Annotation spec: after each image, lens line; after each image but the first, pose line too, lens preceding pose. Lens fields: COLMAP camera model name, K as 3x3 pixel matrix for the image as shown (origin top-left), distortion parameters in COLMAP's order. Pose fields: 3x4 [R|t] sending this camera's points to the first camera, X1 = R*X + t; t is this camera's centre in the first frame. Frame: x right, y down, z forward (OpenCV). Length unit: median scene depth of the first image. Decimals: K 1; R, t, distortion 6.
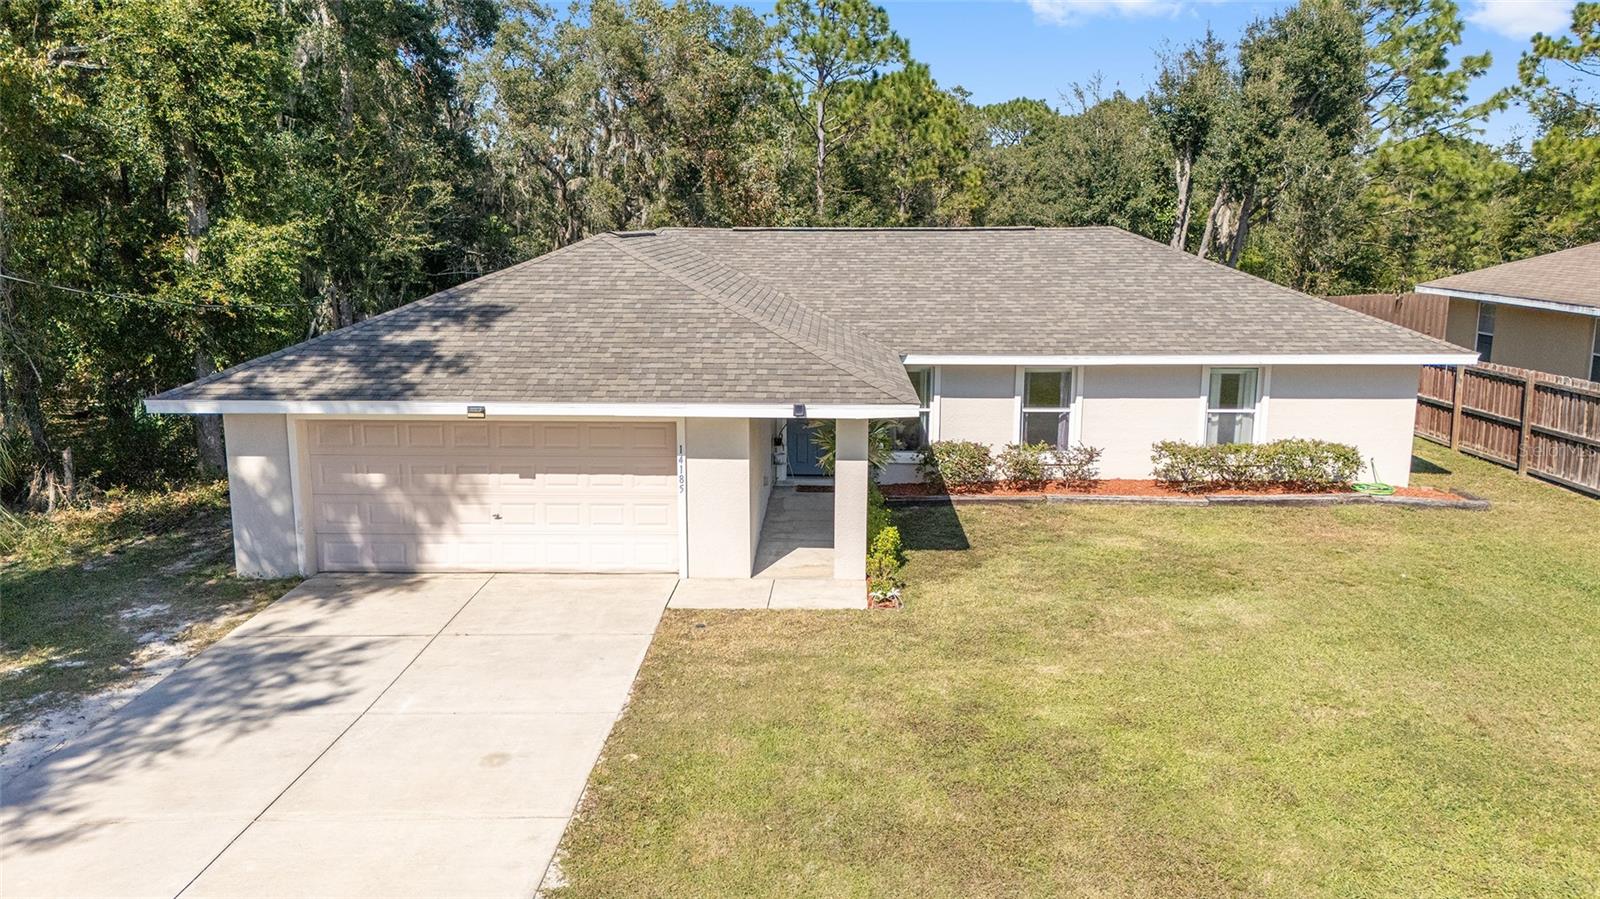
lens RADIAL K [[1190.4, 0, 800.0], [0, 1190.4, 449.5], [0, 0, 1]] dist [0.110167, -0.094112]
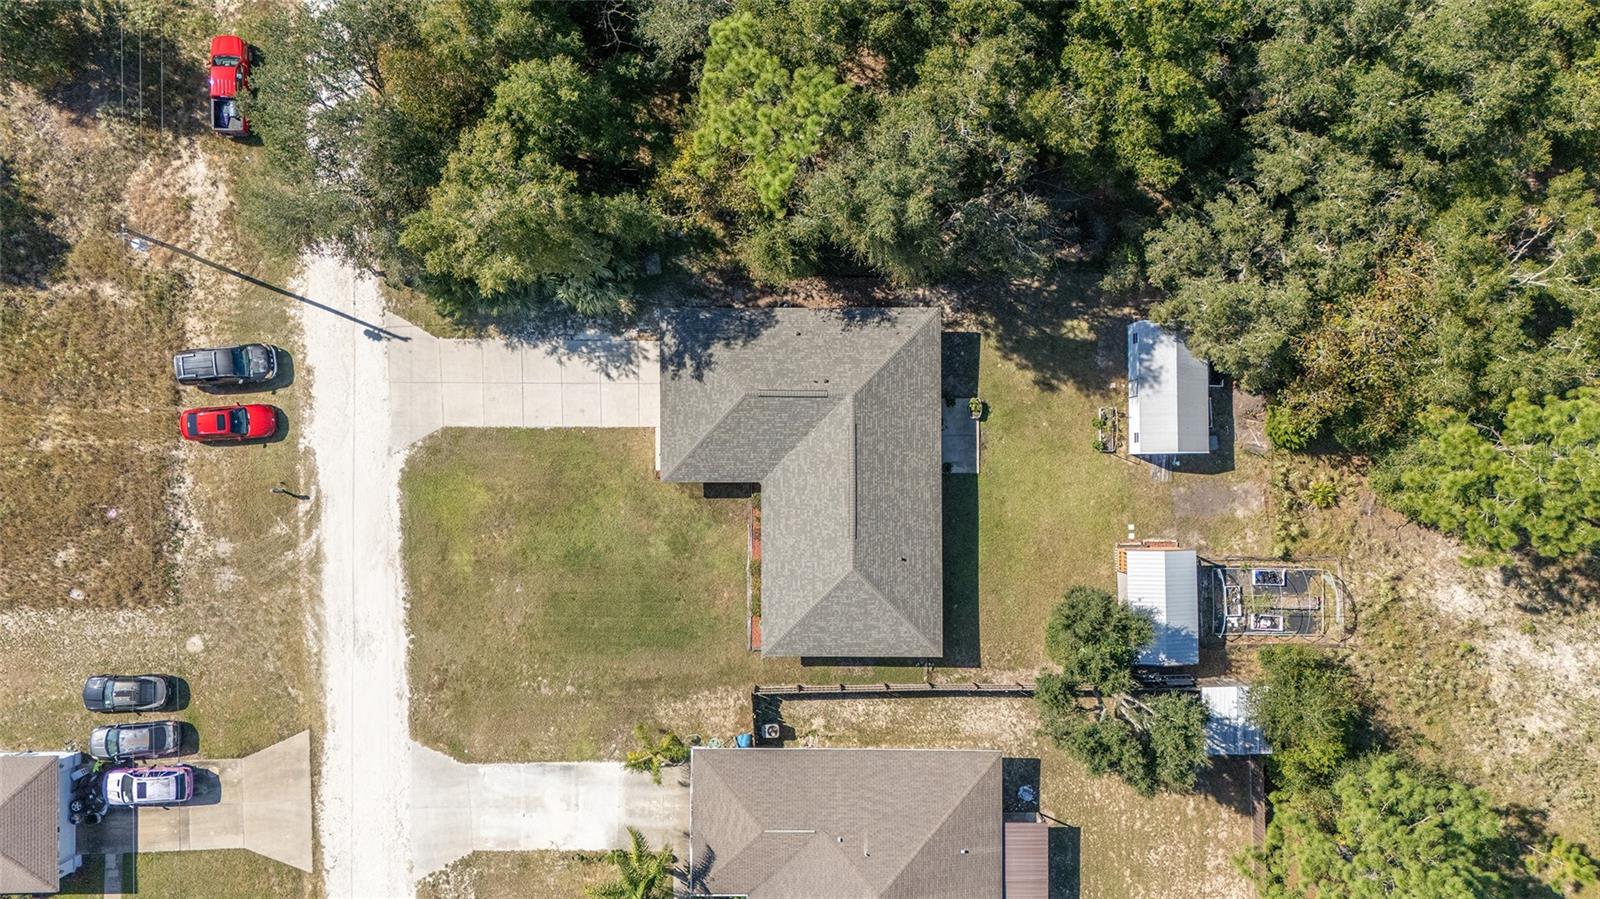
lens RADIAL K [[1190.4, 0, 800.0], [0, 1190.4, 449.5], [0, 0, 1]] dist [0.110167, -0.094112]
pose [[0.029447, 0.999493, -0.012115, 0.044319], [-0.164265, 0.016794, 0.986273, -4.282373], [0.985977, -0.027053, 0.164676, 0.746197]]
